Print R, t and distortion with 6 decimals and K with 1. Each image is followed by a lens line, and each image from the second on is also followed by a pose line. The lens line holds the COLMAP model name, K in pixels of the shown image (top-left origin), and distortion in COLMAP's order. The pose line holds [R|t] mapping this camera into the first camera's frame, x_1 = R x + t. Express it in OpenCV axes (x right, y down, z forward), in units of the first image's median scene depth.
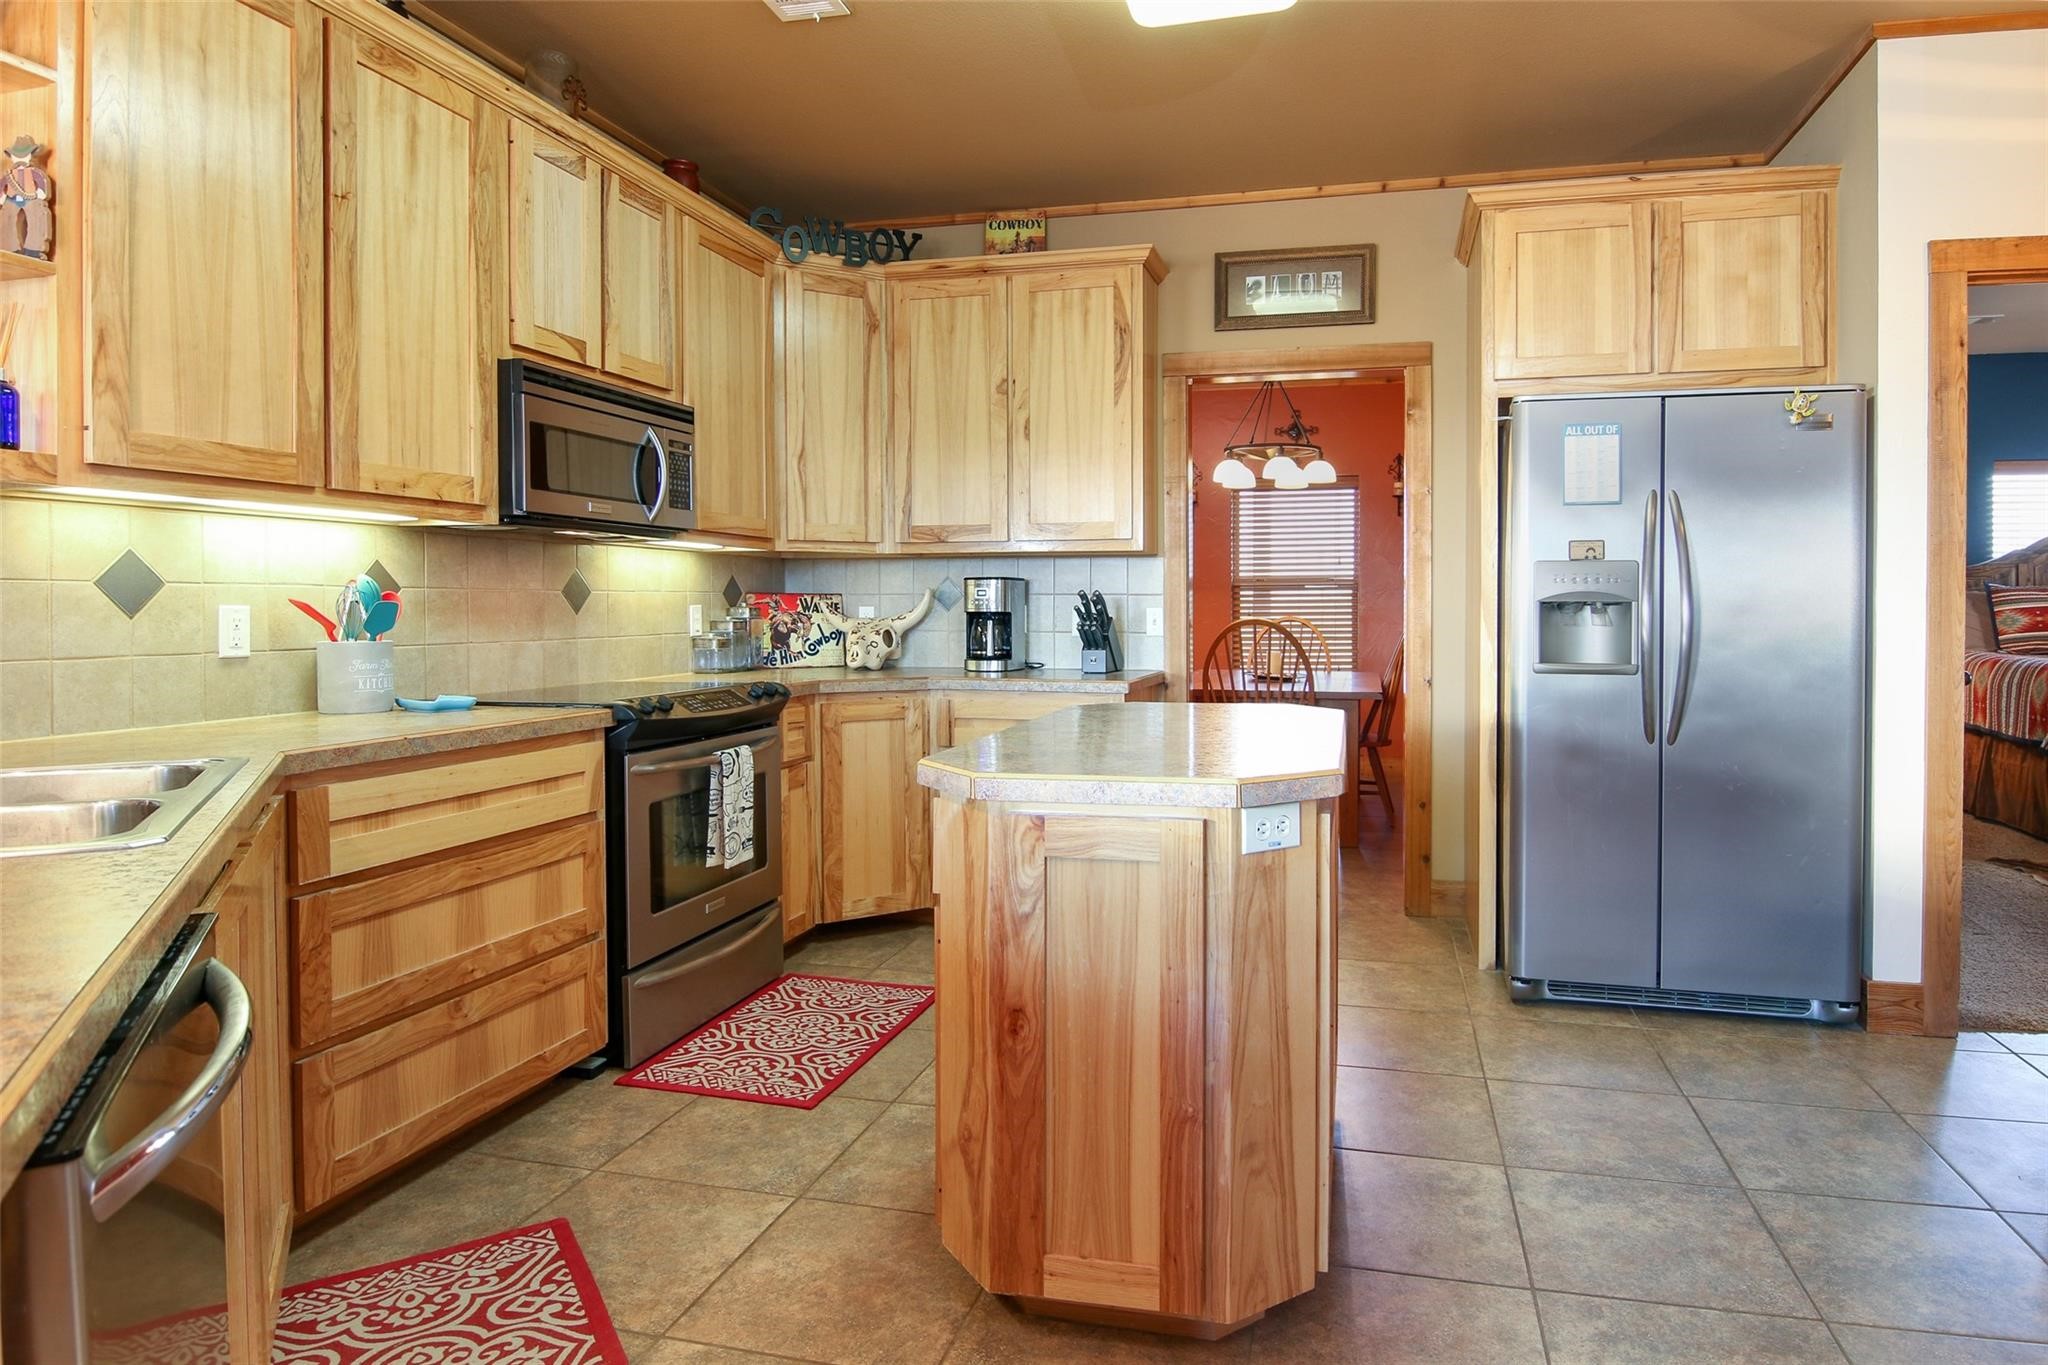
lens RADIAL K [[1152.3, 0, 1078.5], [0, 1152.3, 625.7], [0, 0, 1]] dist [-0.002312, -0.007929]
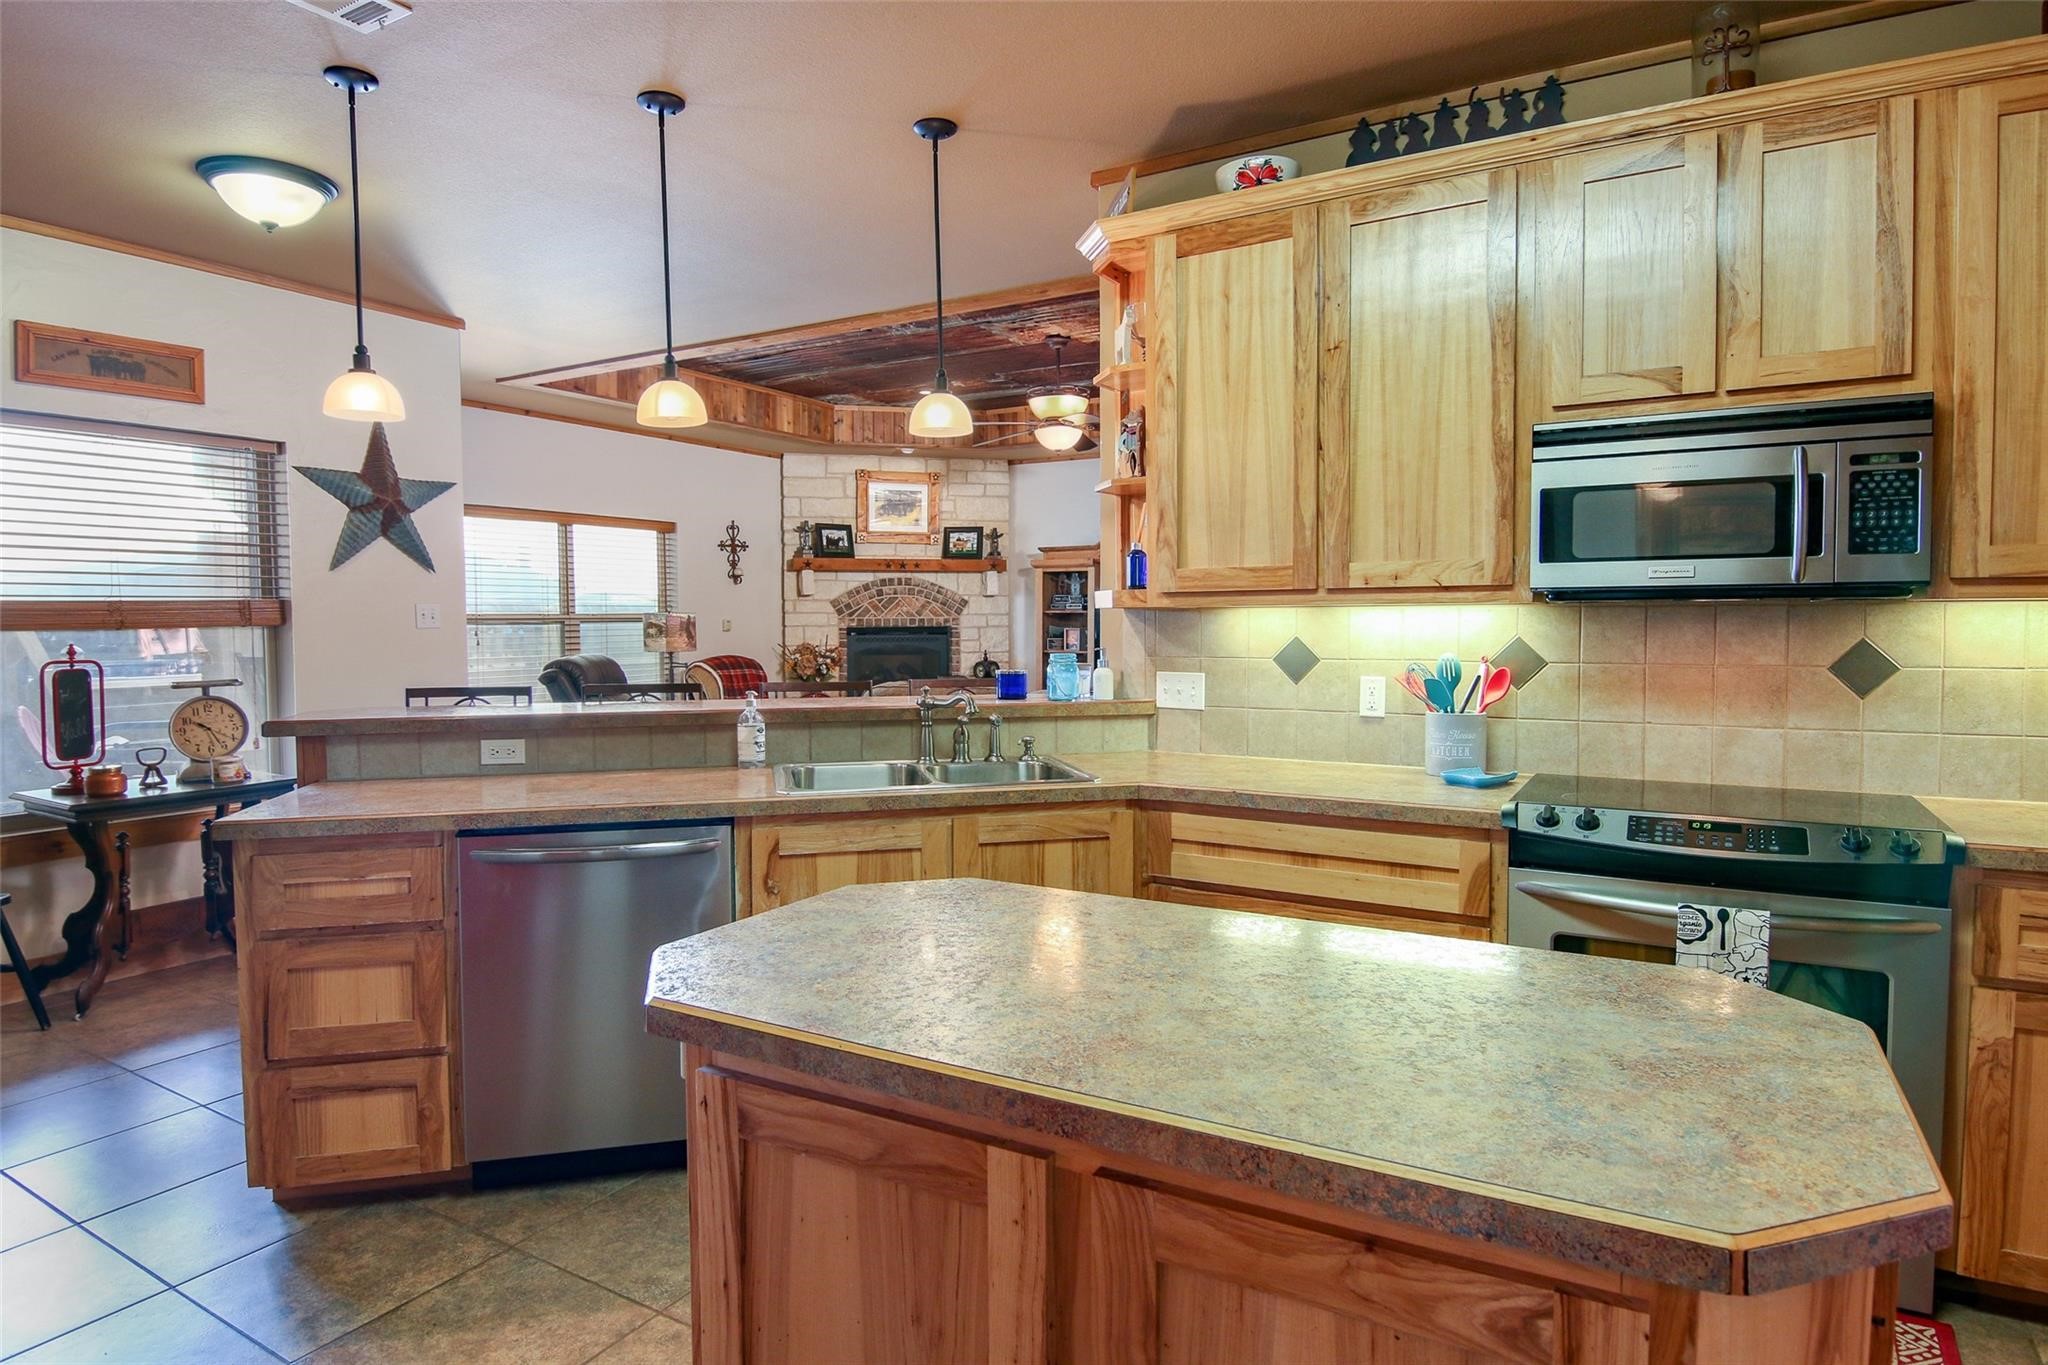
lens RADIAL K [[1152.3, 0, 1030.7], [0, 1152.3, 664.6], [0, 0, 1]] dist [-0.002312, -0.007929]
pose [[-0.264191, 0.042443, -0.963536, 0.567701], [-0.009996, 0.998857, 0.046740, -0.081803], [0.964419, 0.021979, -0.263464, 0.905877]]
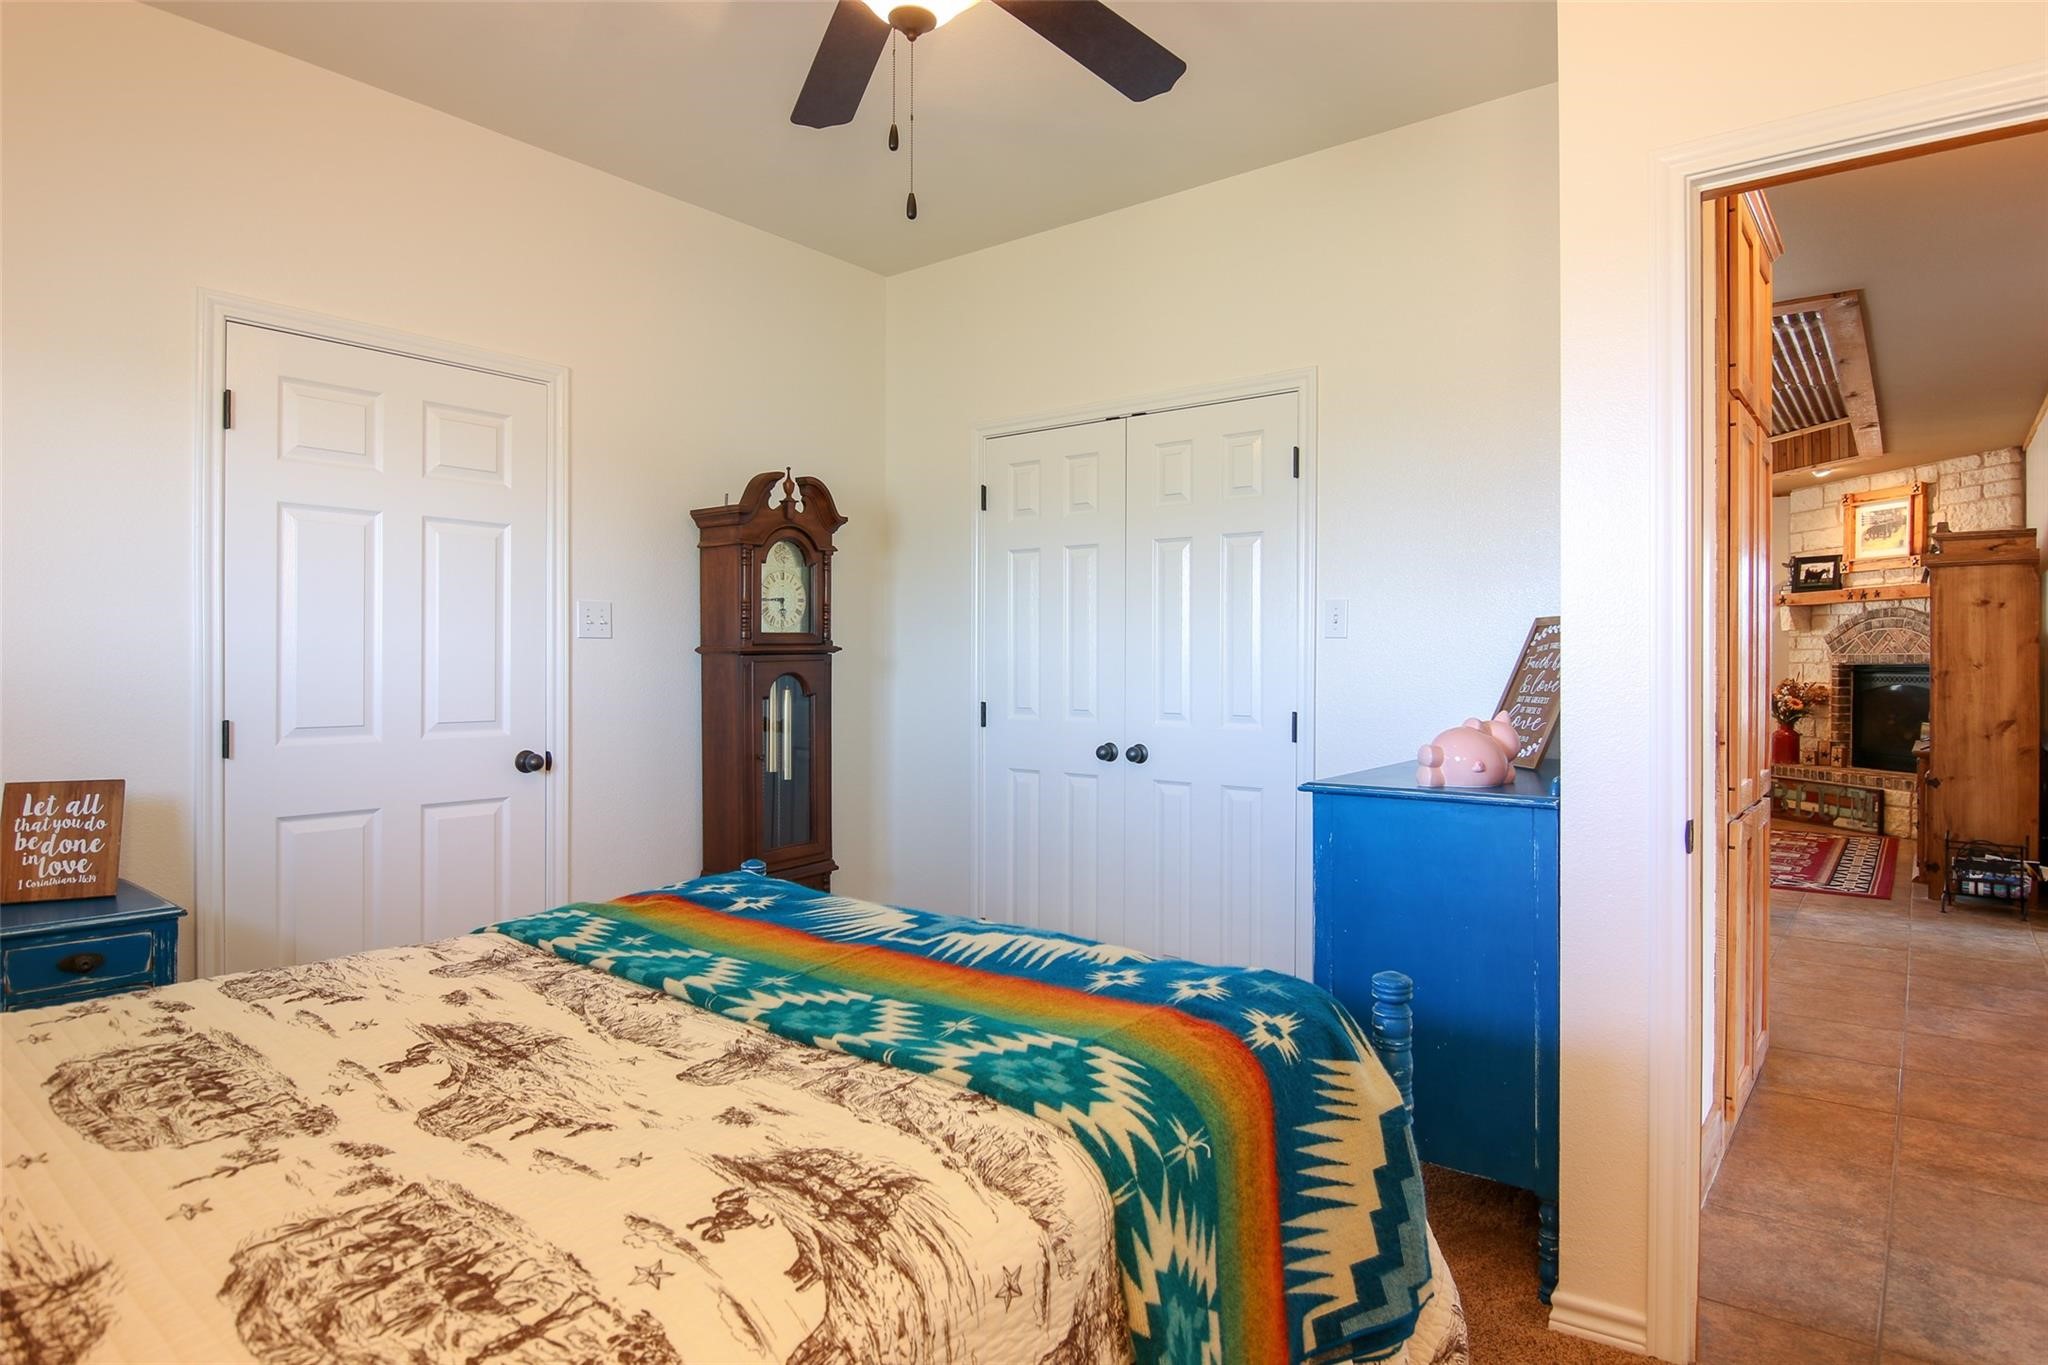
lens RADIAL K [[1152.3, 0, 1023.8], [0, 1152.3, 677.2], [0, 0, 1]] dist [-0.002312, -0.007929]
pose [[-0.916437, -0.005463, 0.400141, -1.982204], [0.004725, 0.999689, 0.024472, -0.079586], [-0.400151, 0.024318, -0.916127, 3.486617]]
